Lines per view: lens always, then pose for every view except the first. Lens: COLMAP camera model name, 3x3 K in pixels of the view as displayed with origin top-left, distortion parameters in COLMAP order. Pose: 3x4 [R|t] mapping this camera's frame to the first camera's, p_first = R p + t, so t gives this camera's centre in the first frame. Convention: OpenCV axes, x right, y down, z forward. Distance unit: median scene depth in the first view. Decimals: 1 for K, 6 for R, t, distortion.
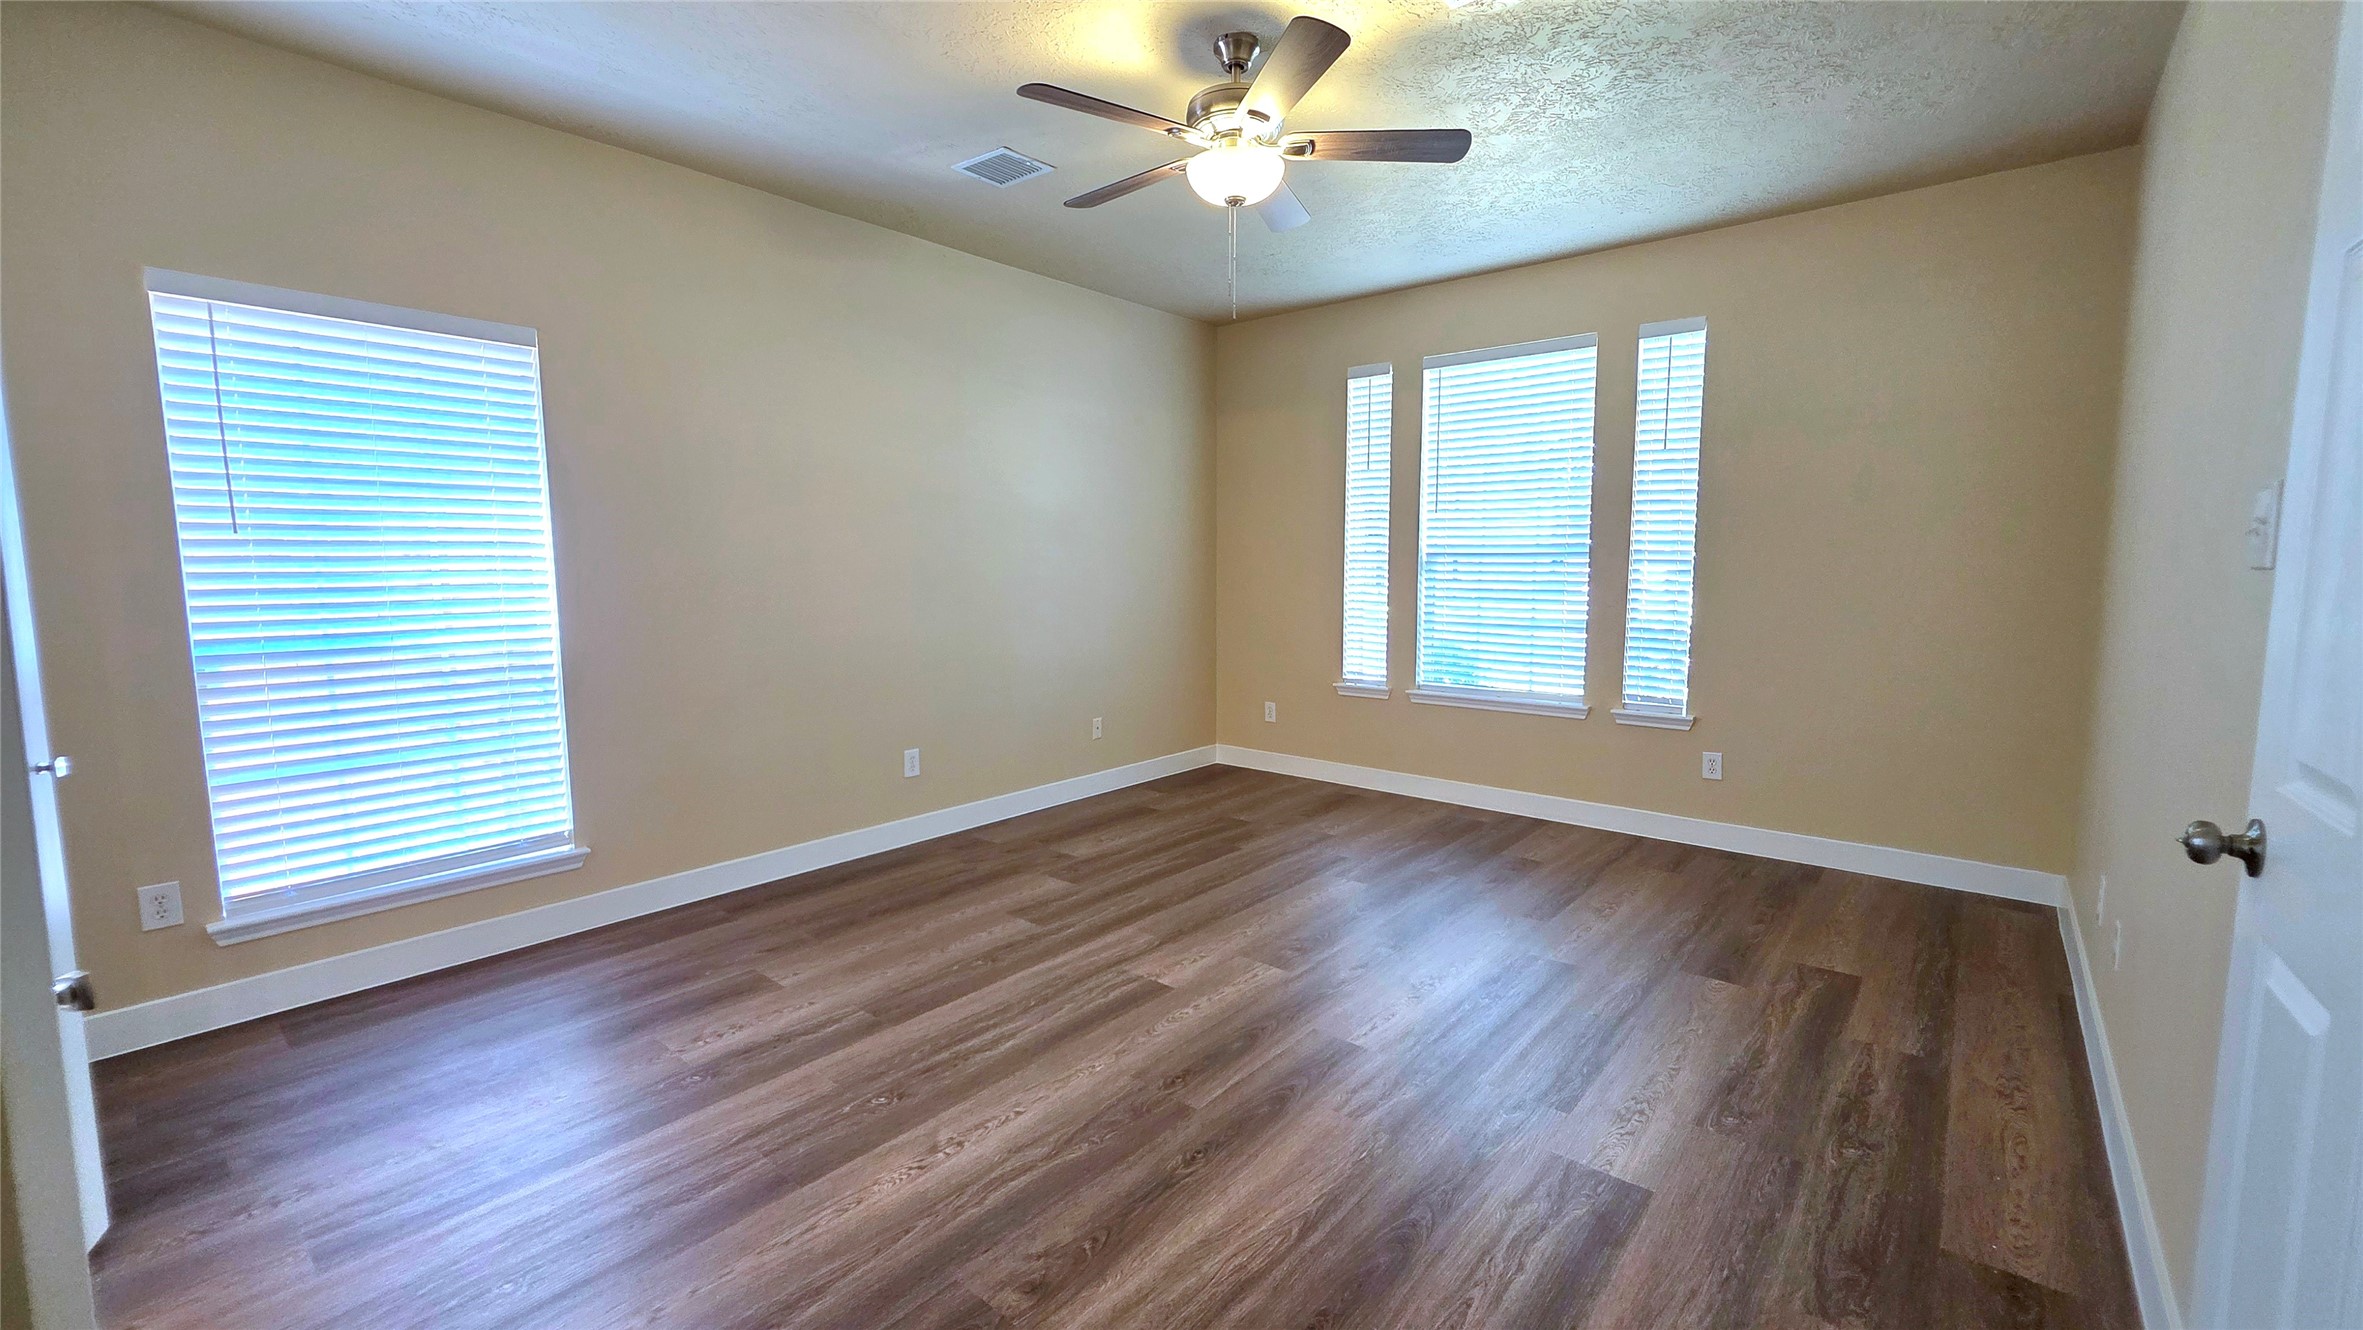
lens RADIAL K [[950.5, 0, 1167.9], [0, 950.5, 675.7], [0, 0, 1]] dist [-0.000305, 0.000017]
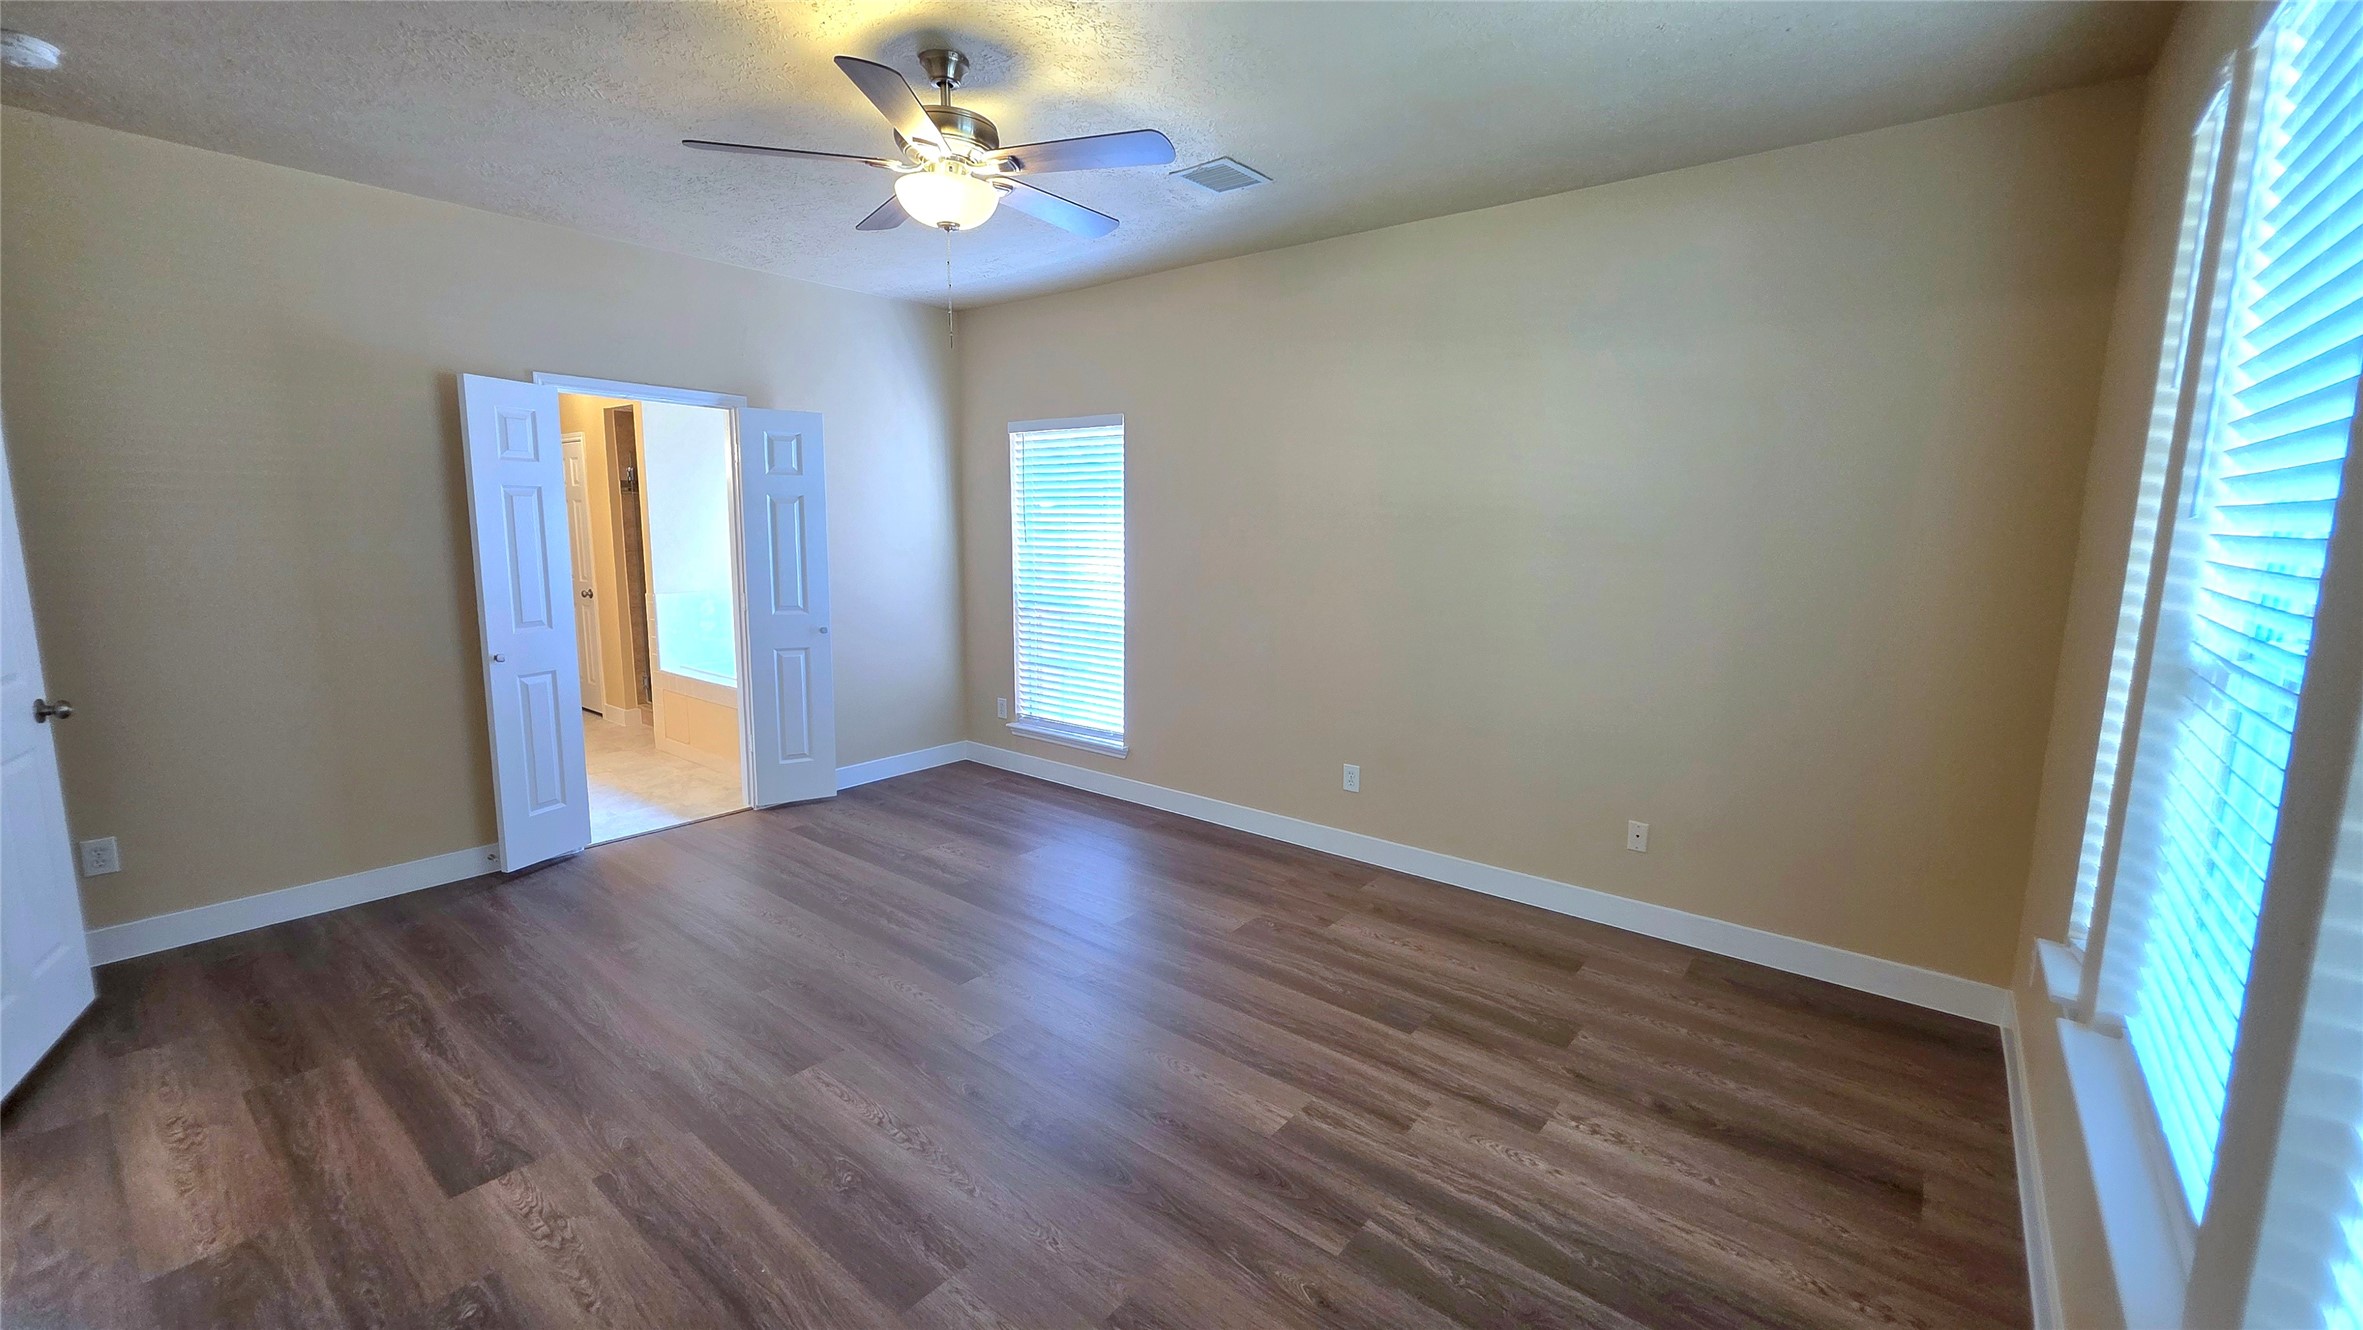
lens RADIAL K [[950.5, 0, 1165.5], [0, 950.5, 650.7], [0, 0, 1]] dist [-0.000305, 0.000017]
pose [[0.024417, 0.139992, -0.989852, 0.900889], [-0.132241, 0.981898, 0.135605, -0.191575], [0.990917, 0.127588, 0.042487, 1.000952]]
